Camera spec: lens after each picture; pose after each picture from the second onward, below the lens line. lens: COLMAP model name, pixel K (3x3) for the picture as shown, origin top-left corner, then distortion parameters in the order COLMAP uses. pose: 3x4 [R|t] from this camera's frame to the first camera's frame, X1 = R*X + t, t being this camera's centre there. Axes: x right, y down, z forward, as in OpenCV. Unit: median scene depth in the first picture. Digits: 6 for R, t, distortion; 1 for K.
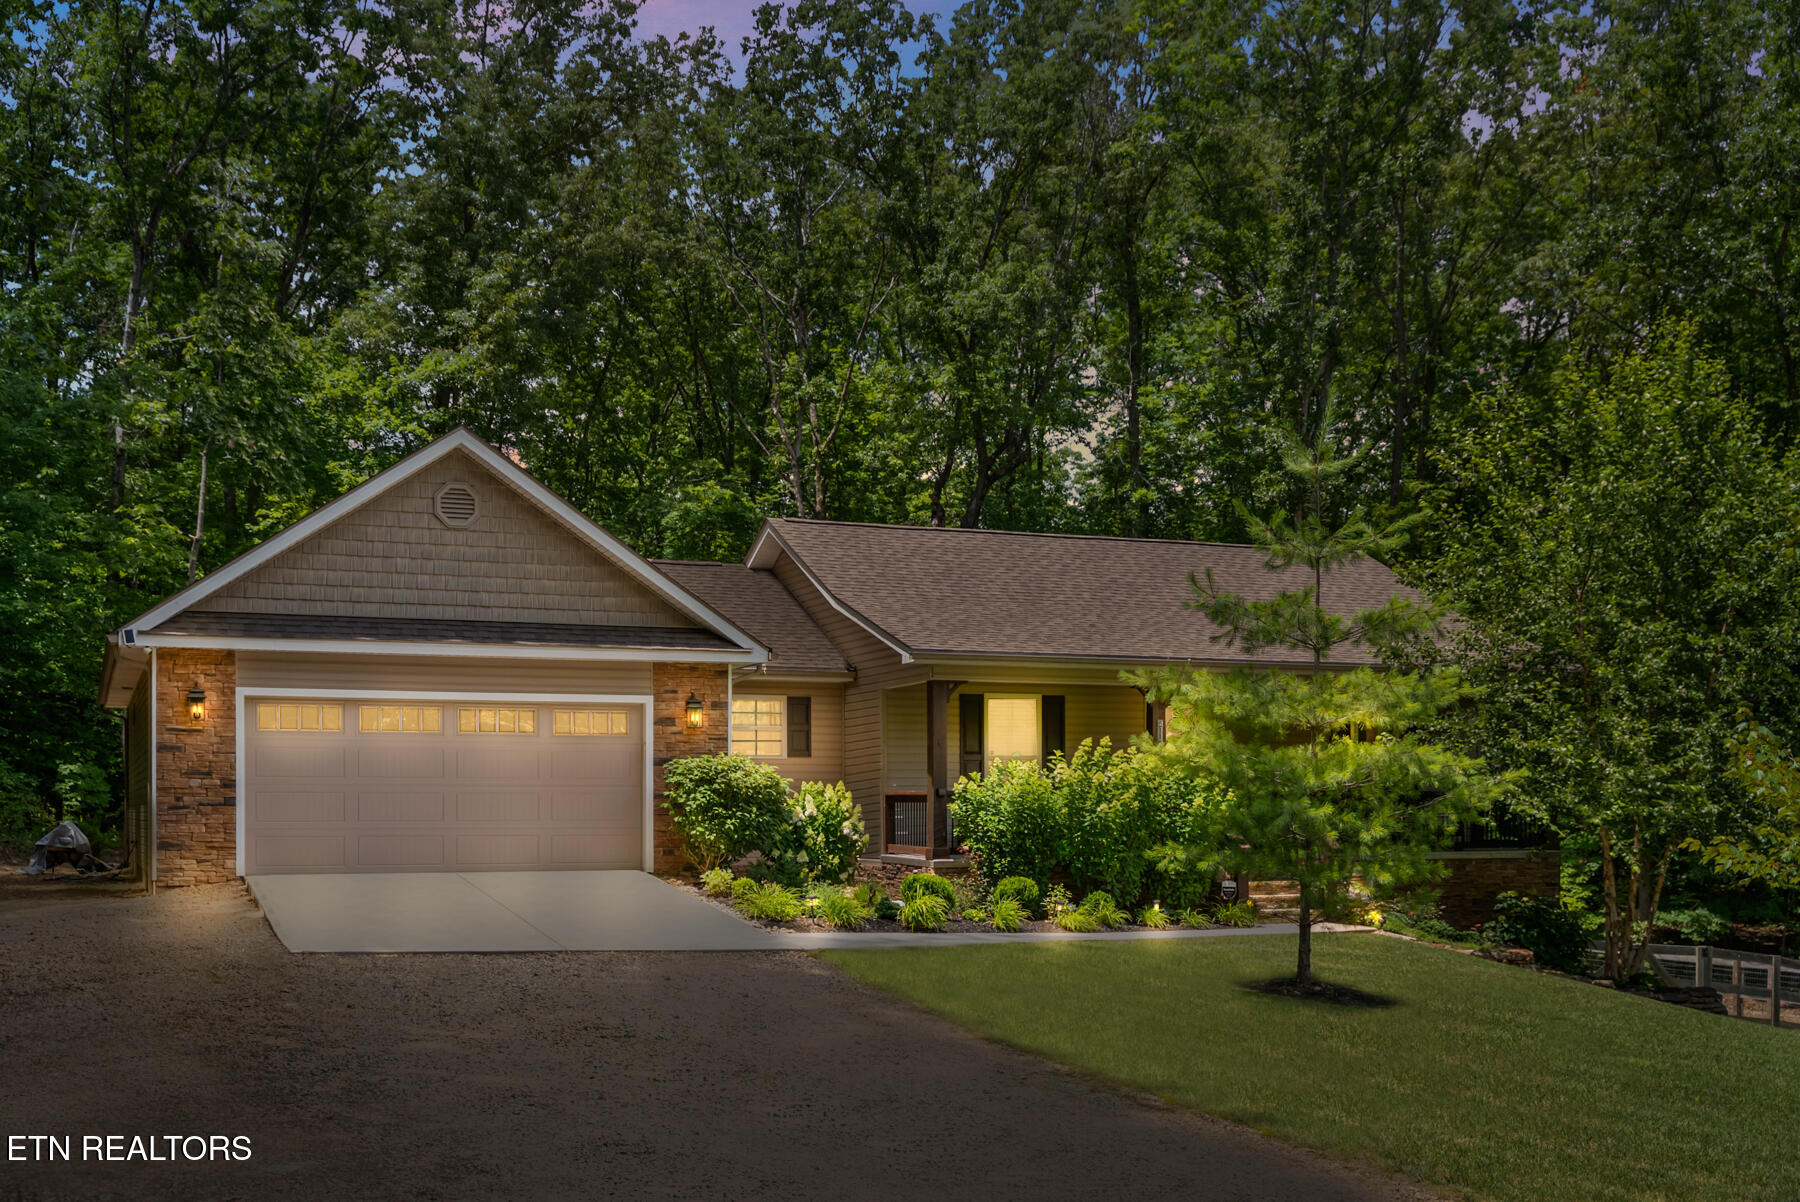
lens RADIAL K [[1929.5, 0, 898.8], [0, 1929.5, 601.9], [0, 0, 1]] dist [0.011885, 0.000000]
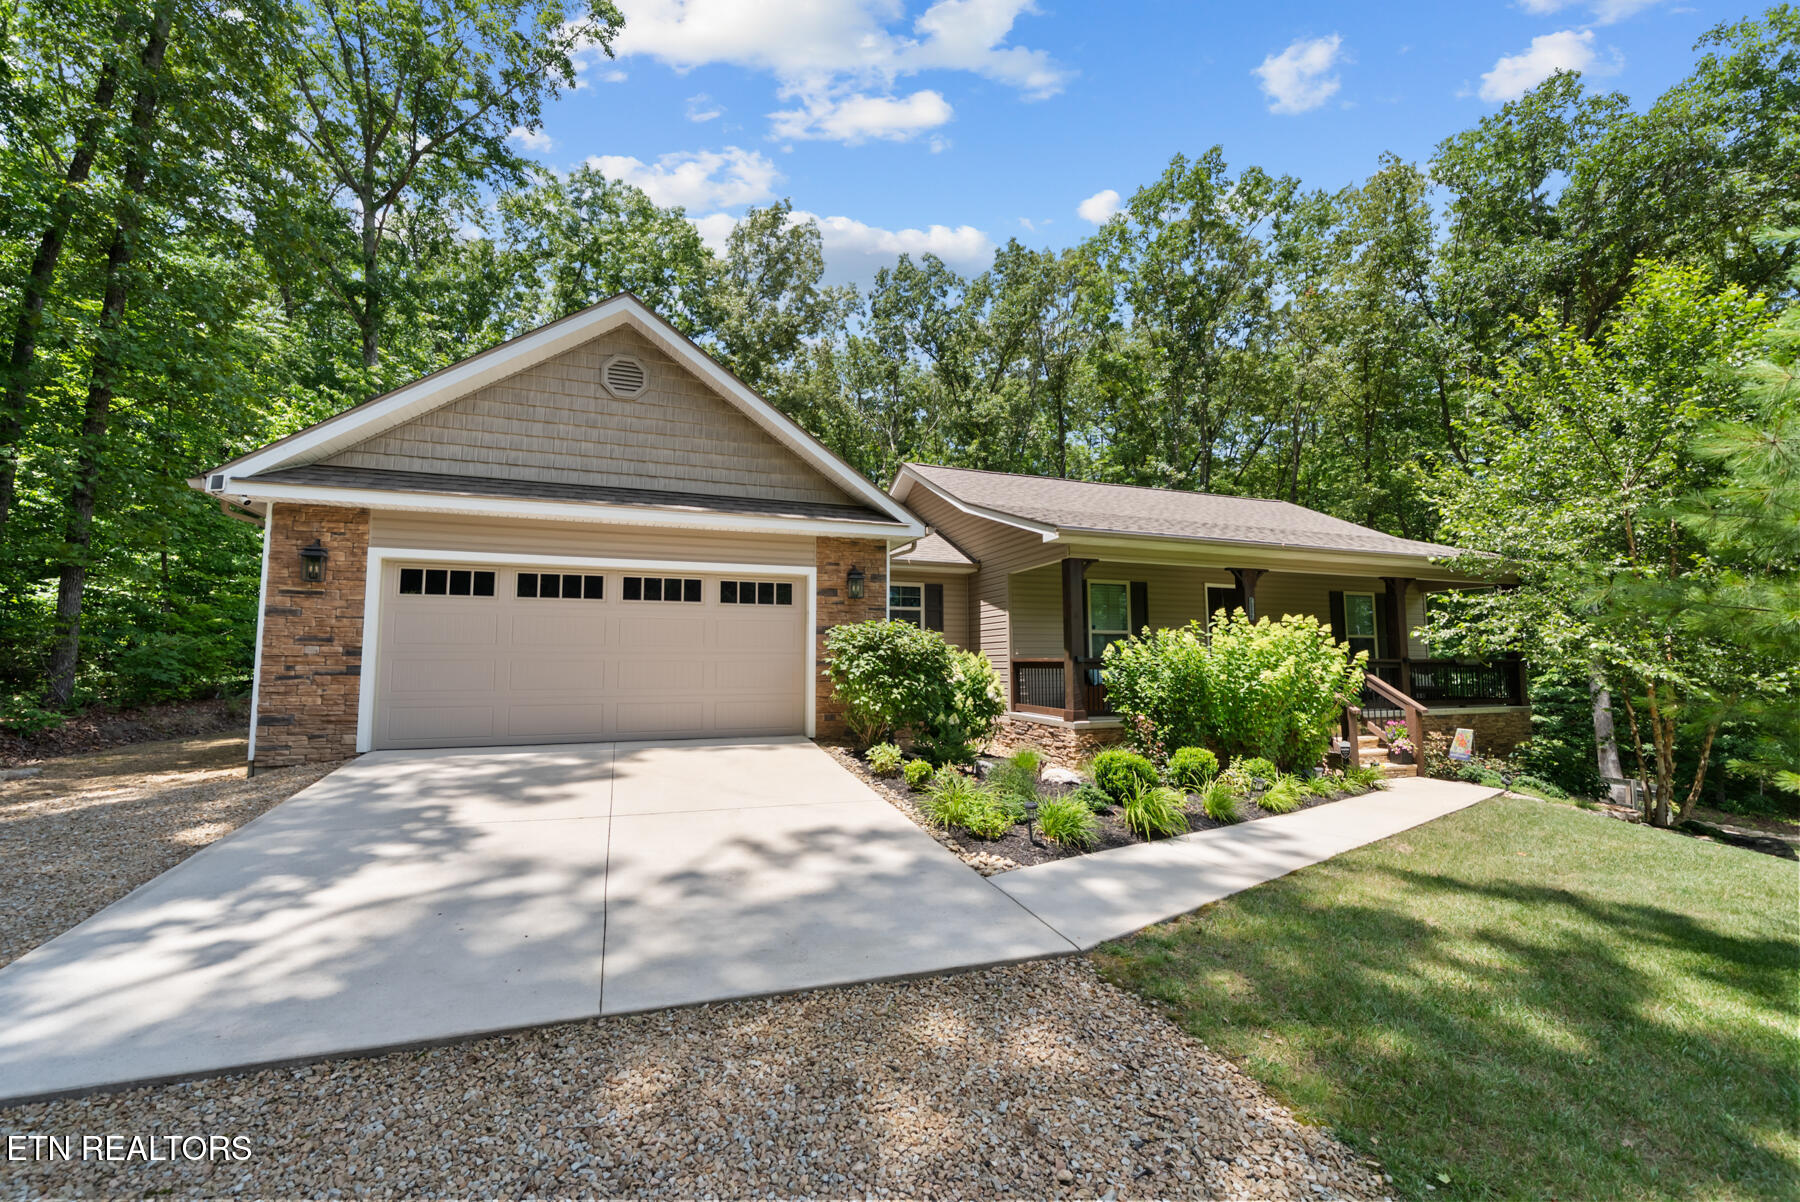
lens RADIAL K [[722.5, 0, 935.2], [0, 722.5, 548.3], [0, 0, 1]] dist [0.013615, 0.000022]
pose [[0.999694, 0.002720, 0.024574, -0.074803], [-0.001330, 0.998407, -0.056405, 0.062686], [-0.024688, 0.056355, 0.998105, 0.625042]]
